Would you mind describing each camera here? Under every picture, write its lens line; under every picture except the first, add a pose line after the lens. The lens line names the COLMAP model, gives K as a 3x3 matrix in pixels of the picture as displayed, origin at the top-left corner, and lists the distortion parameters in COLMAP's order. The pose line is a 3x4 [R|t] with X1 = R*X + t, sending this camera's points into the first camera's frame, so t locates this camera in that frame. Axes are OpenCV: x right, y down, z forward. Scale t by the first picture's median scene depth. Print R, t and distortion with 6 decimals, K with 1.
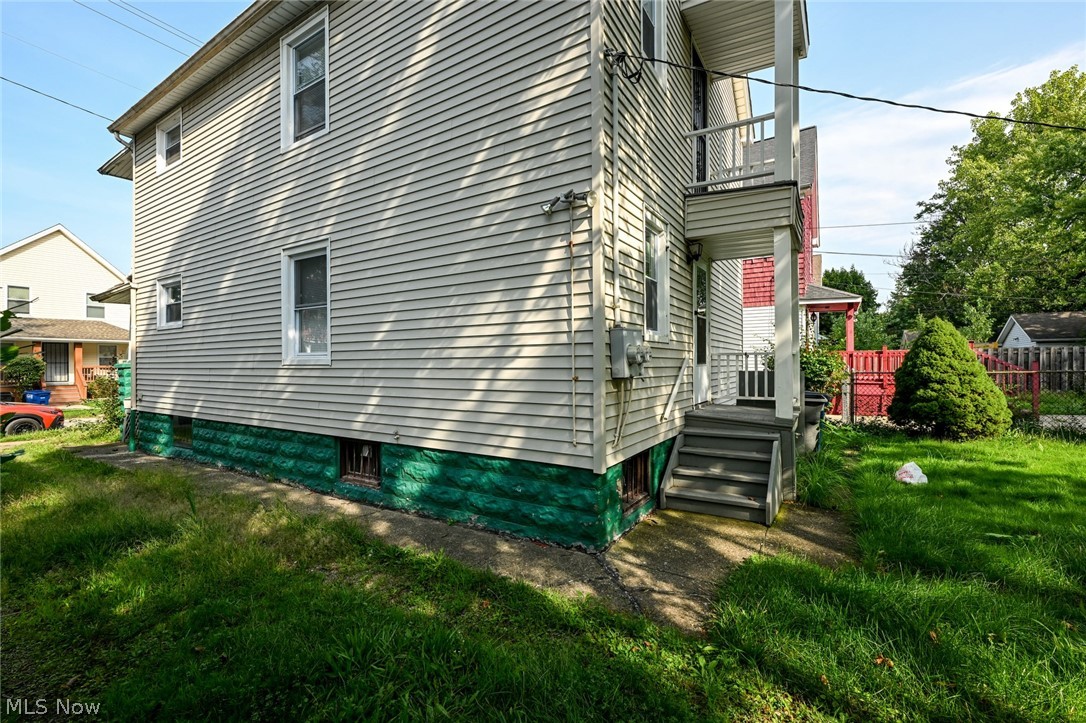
lens RADIAL K [[462.0, 0, 537.1], [0, 462.0, 364.9], [0, 0, 1]] dist [0.000213, 0.000229]
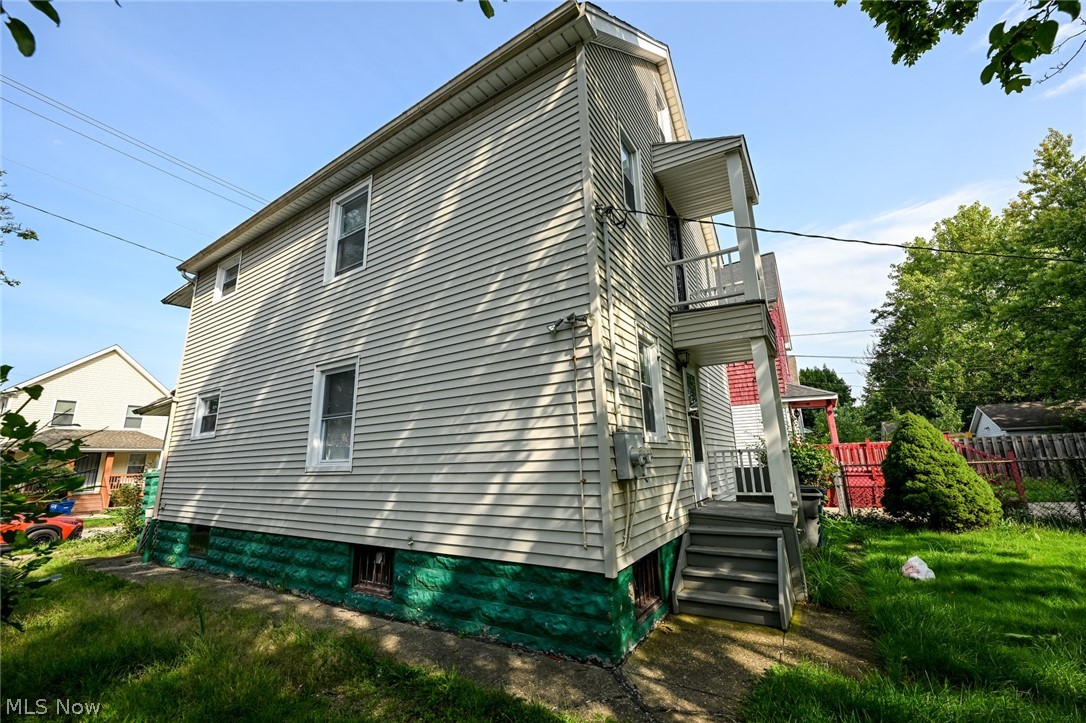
lens RADIAL K [[427.5, 0, 542.9], [0, 427.5, 362.6], [0, 0, 1]] dist [-0.000747, 0.000239]
pose [[0.999763, -0.020640, 0.006850, -0.007462], [0.021656, 0.973709, -0.226766, -0.009930], [-0.001990, 0.226861, 0.973925, -0.012381]]
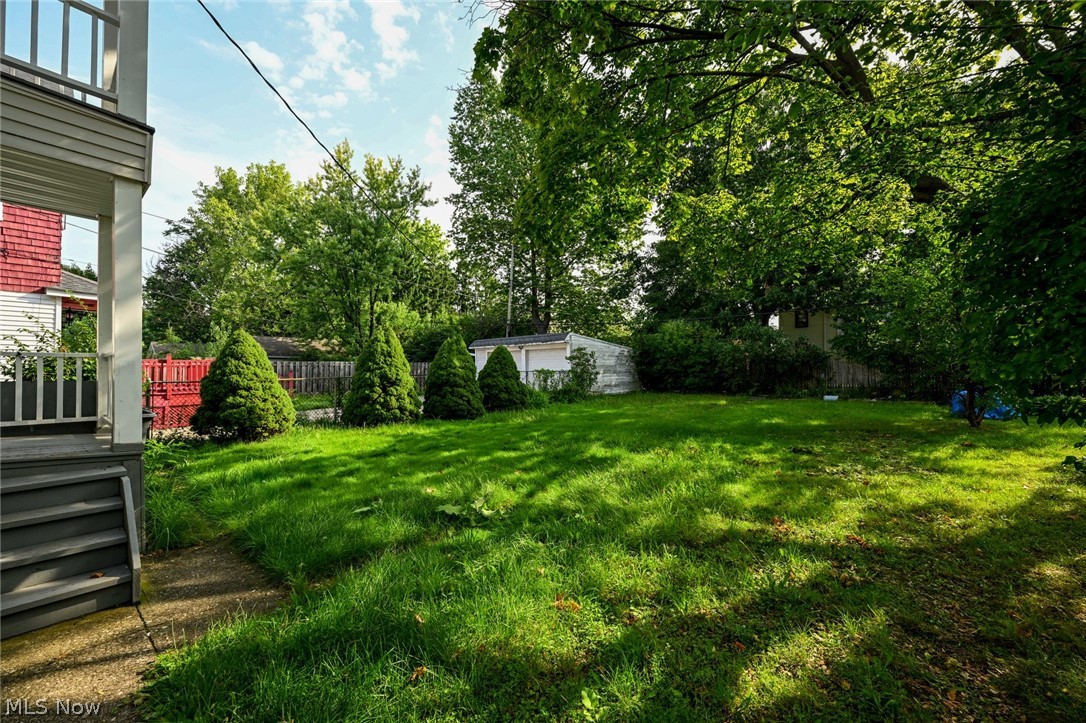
lens RADIAL K [[427.5, 0, 542.9], [0, 427.5, 362.6], [0, 0, 1]] dist [-0.000747, 0.000239]
pose [[0.132947, 0.027383, 0.990745, -0.042996], [0.006565, 0.999572, -0.028508, 0.013004], [-0.991101, 0.010295, 0.132711, 0.271804]]
